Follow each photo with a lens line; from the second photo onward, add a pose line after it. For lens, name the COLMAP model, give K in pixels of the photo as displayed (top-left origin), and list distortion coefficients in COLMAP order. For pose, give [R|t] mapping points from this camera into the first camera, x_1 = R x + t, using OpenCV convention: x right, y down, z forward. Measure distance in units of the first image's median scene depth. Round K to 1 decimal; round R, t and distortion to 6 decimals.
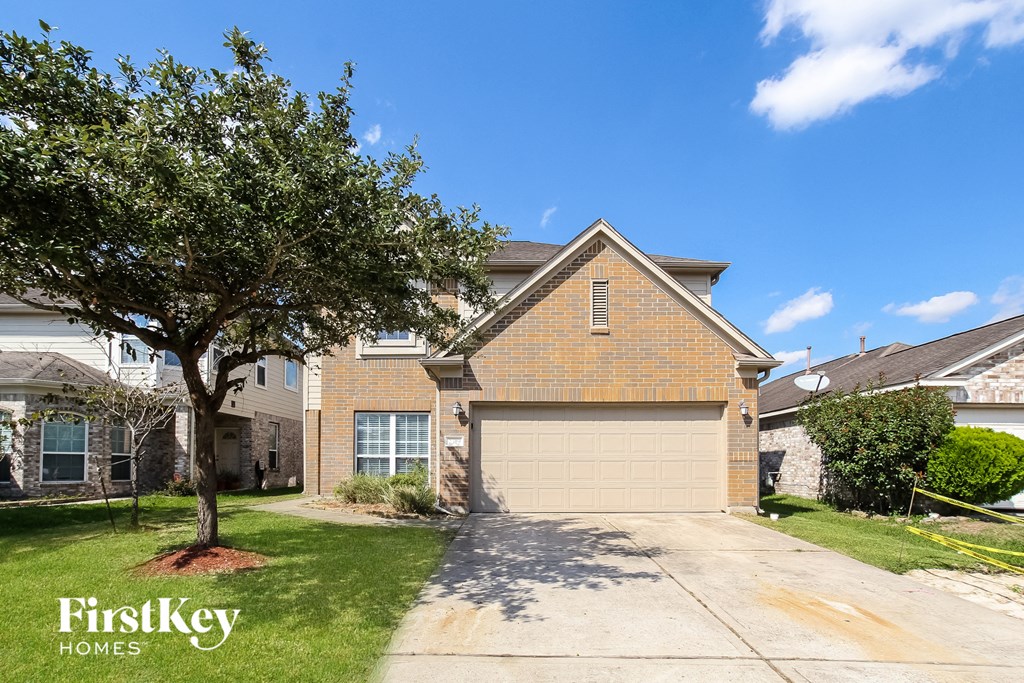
lens RADIAL K [[527.8, 0, 515.3], [0, 527.8, 358.6], [0, 0, 1]] dist [-0.004090, 0.002082]
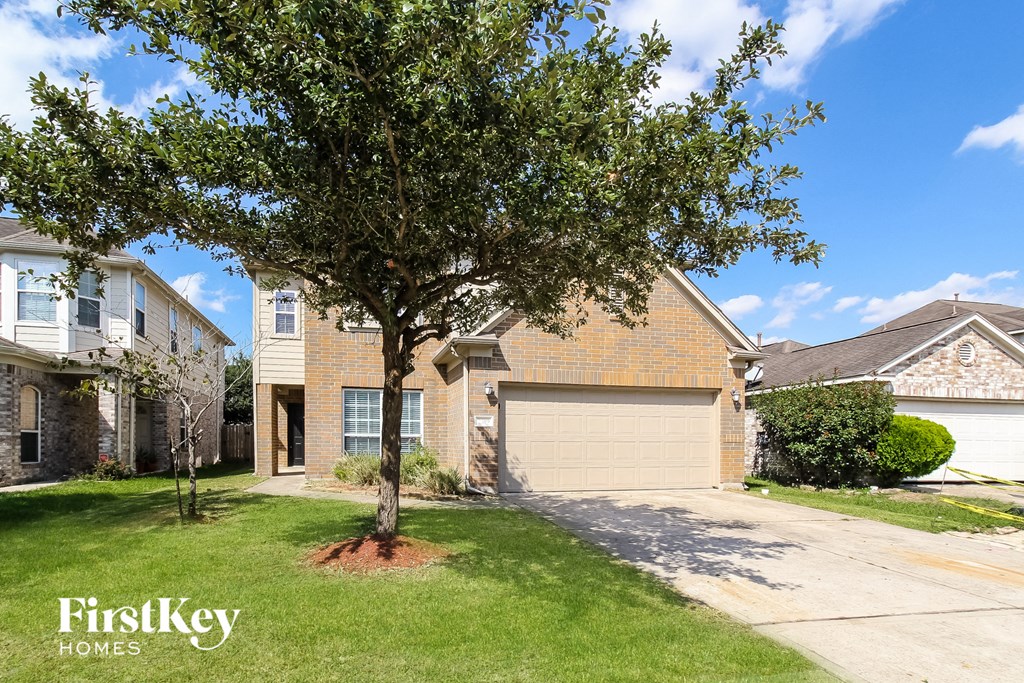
lens RADIAL K [[527.8, 0, 515.3], [0, 527.8, 358.6], [0, 0, 1]] dist [-0.004090, 0.002082]
pose [[0.970482, 0.041655, 0.237549, -0.289194], [-0.050787, 0.998182, 0.032450, 0.004247], [-0.235766, -0.043556, 0.970833, 0.032270]]
